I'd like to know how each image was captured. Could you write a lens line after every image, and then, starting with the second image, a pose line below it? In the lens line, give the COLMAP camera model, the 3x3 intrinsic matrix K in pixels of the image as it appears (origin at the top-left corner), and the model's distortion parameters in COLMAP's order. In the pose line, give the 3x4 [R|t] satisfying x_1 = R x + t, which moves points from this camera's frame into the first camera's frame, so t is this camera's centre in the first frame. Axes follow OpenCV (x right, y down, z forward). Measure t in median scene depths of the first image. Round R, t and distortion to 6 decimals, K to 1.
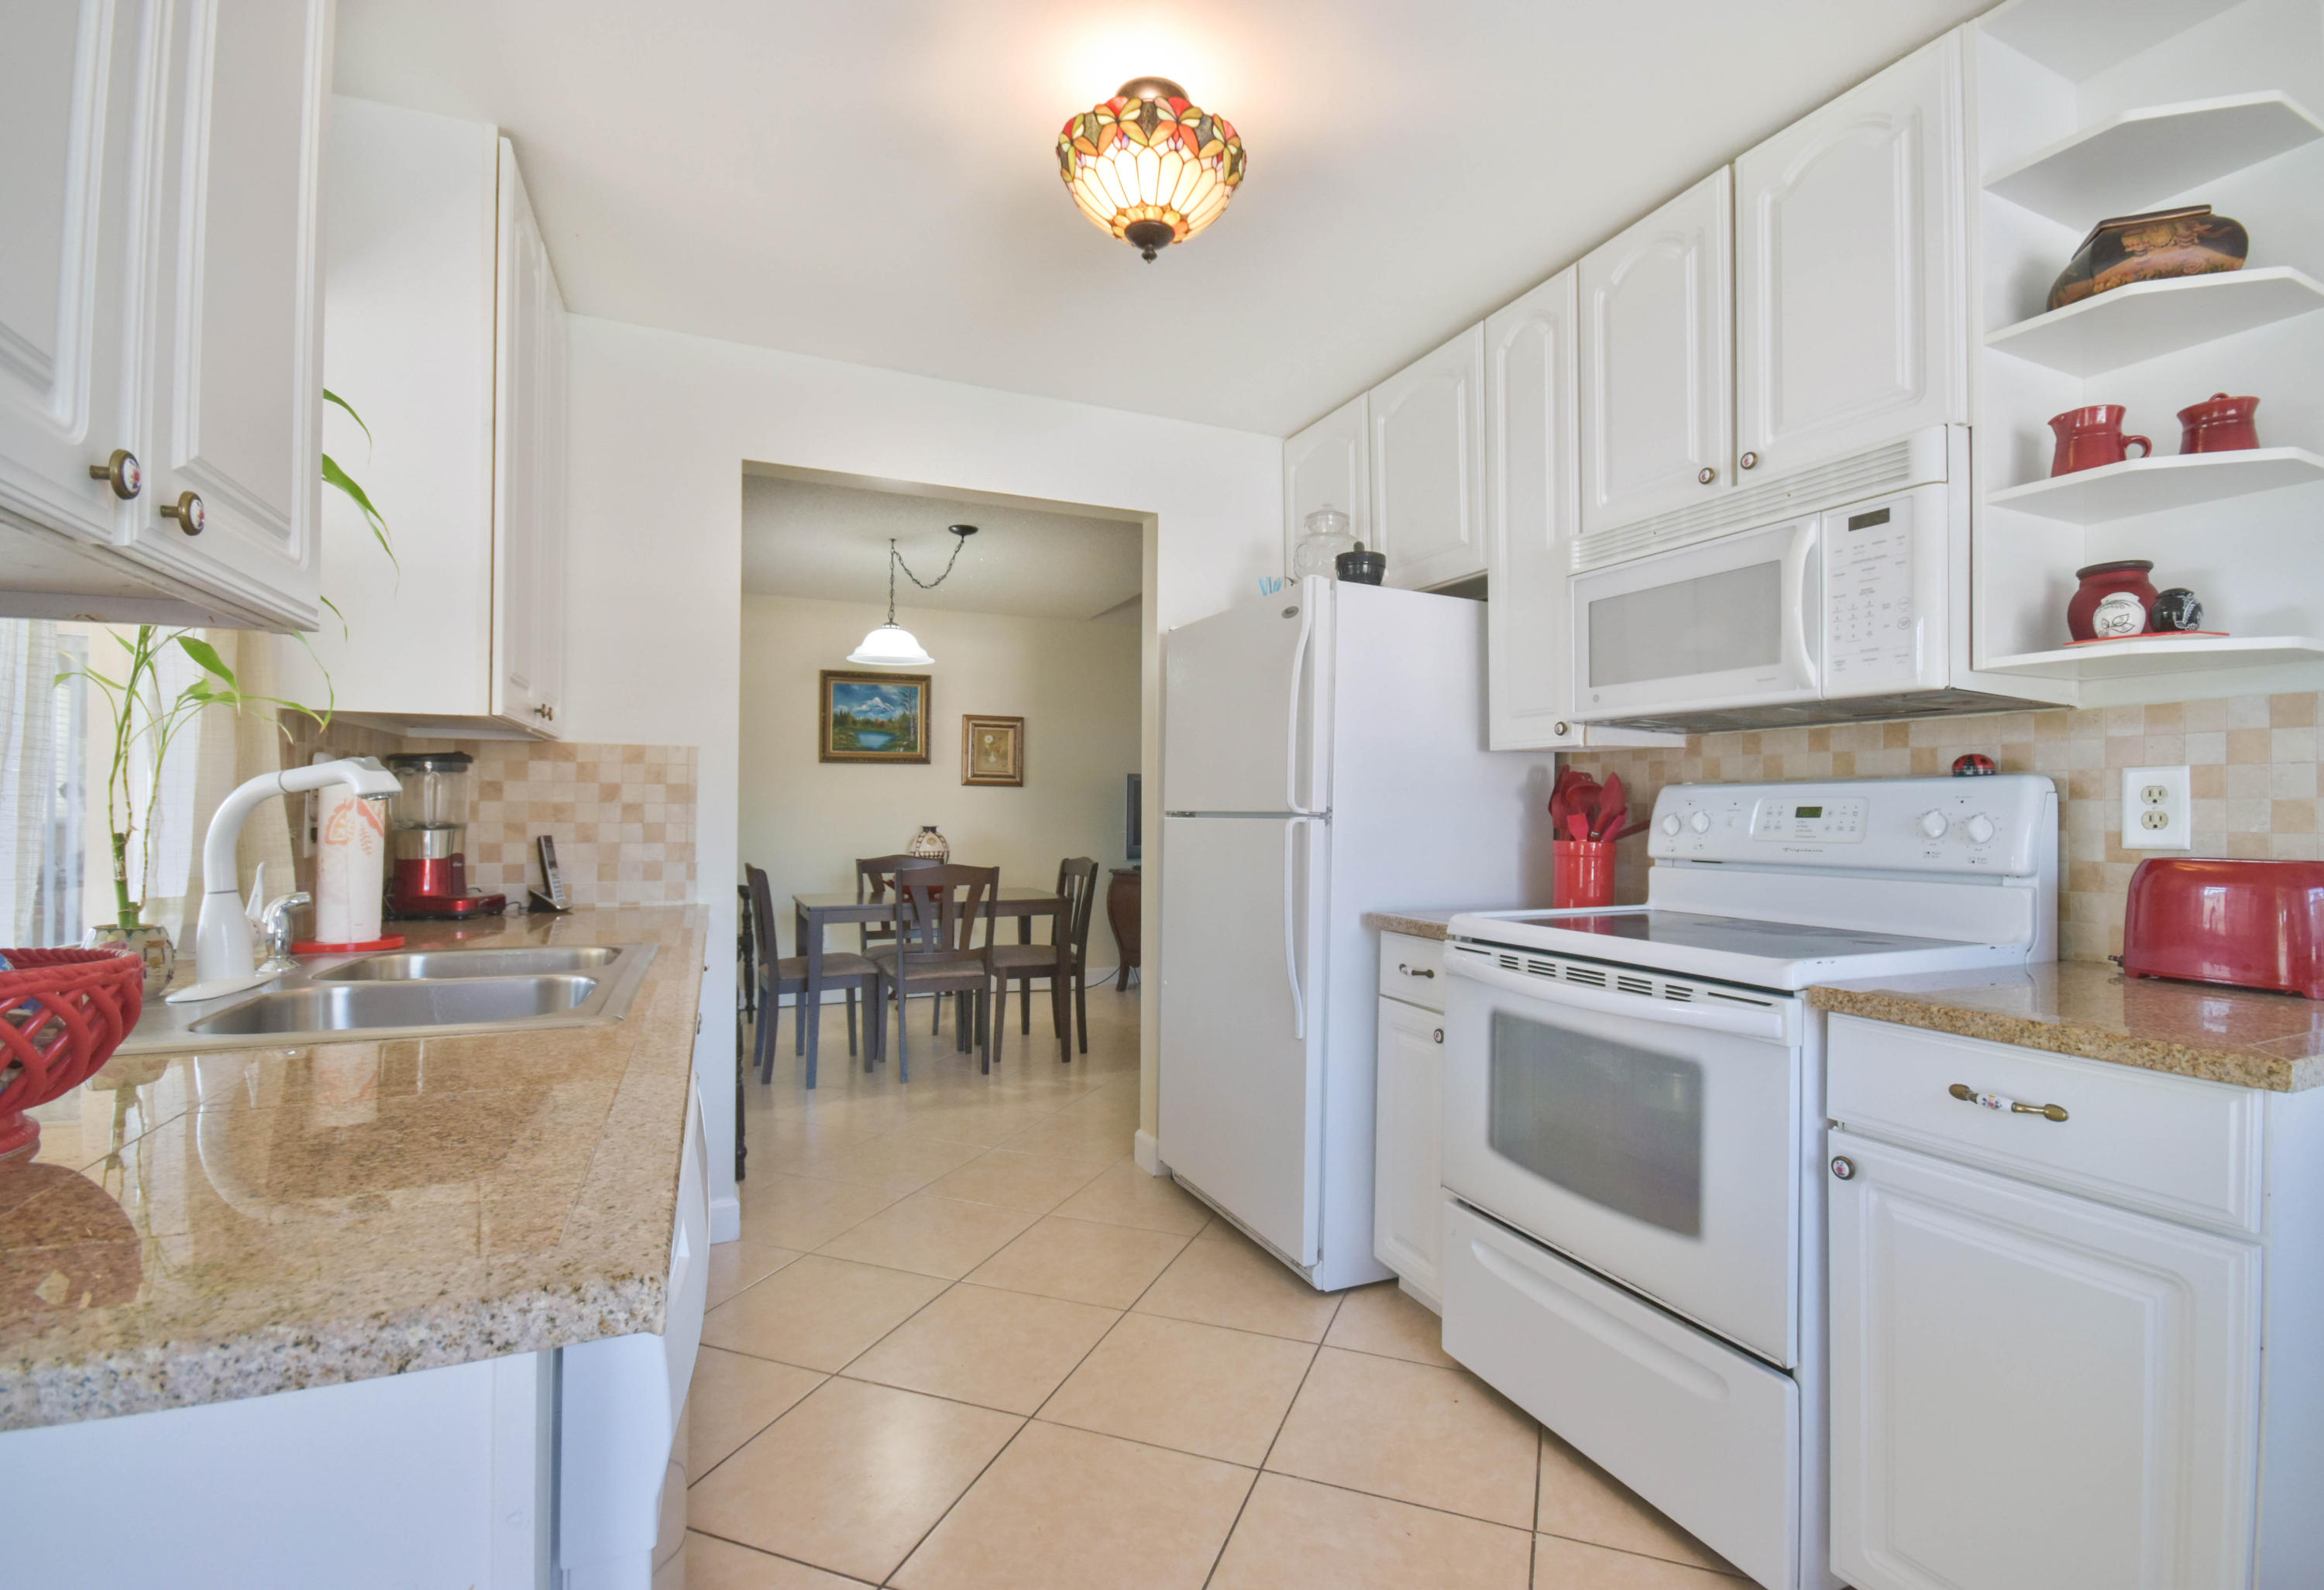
lens RADIAL K [[1055.9, 0, 1187.7], [0, 1055.9, 798.9], [0, 0, 1]] dist [-0.000760, -0.000015]
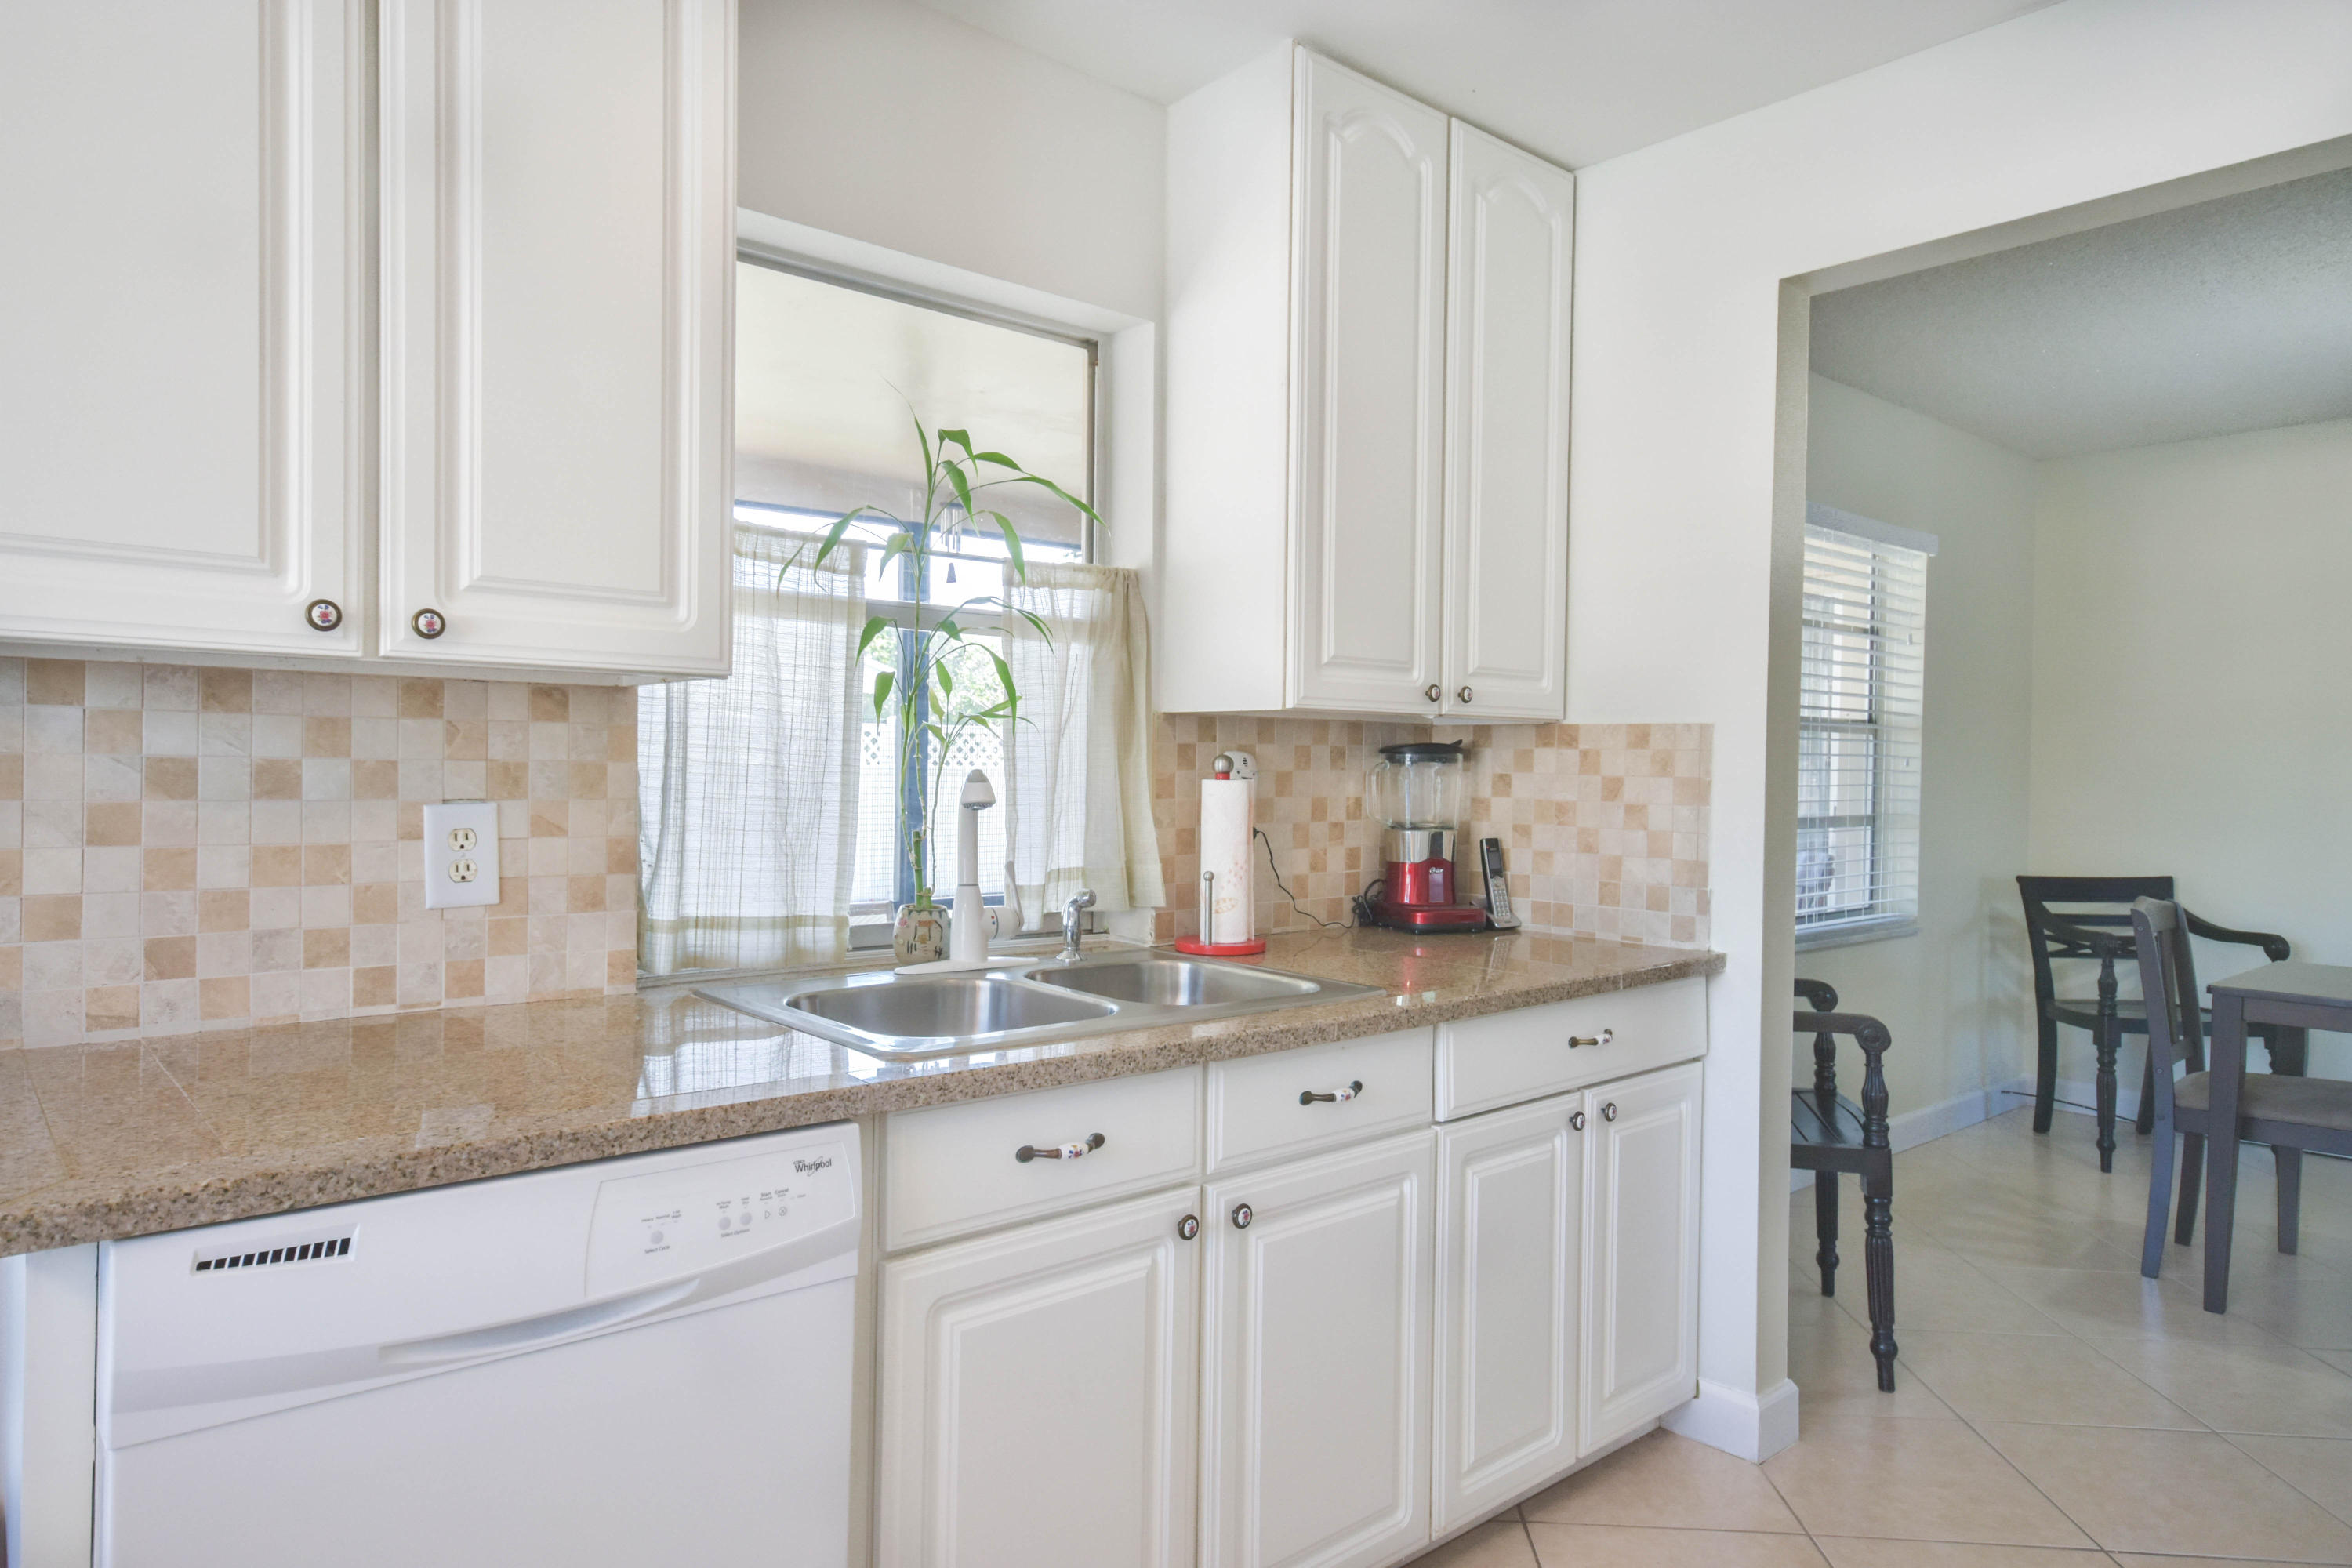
lens RADIAL K [[1426.0, 0, 1123.0], [0, 1426.0, 786.4], [0, 0, 1]] dist [0.014602, -0.000482]
pose [[0.275022, 0.011855, -0.961365, 0.355509], [0.001611, 0.999917, 0.012791, -0.021930], [0.961436, -0.005066, 0.274980, 0.410246]]
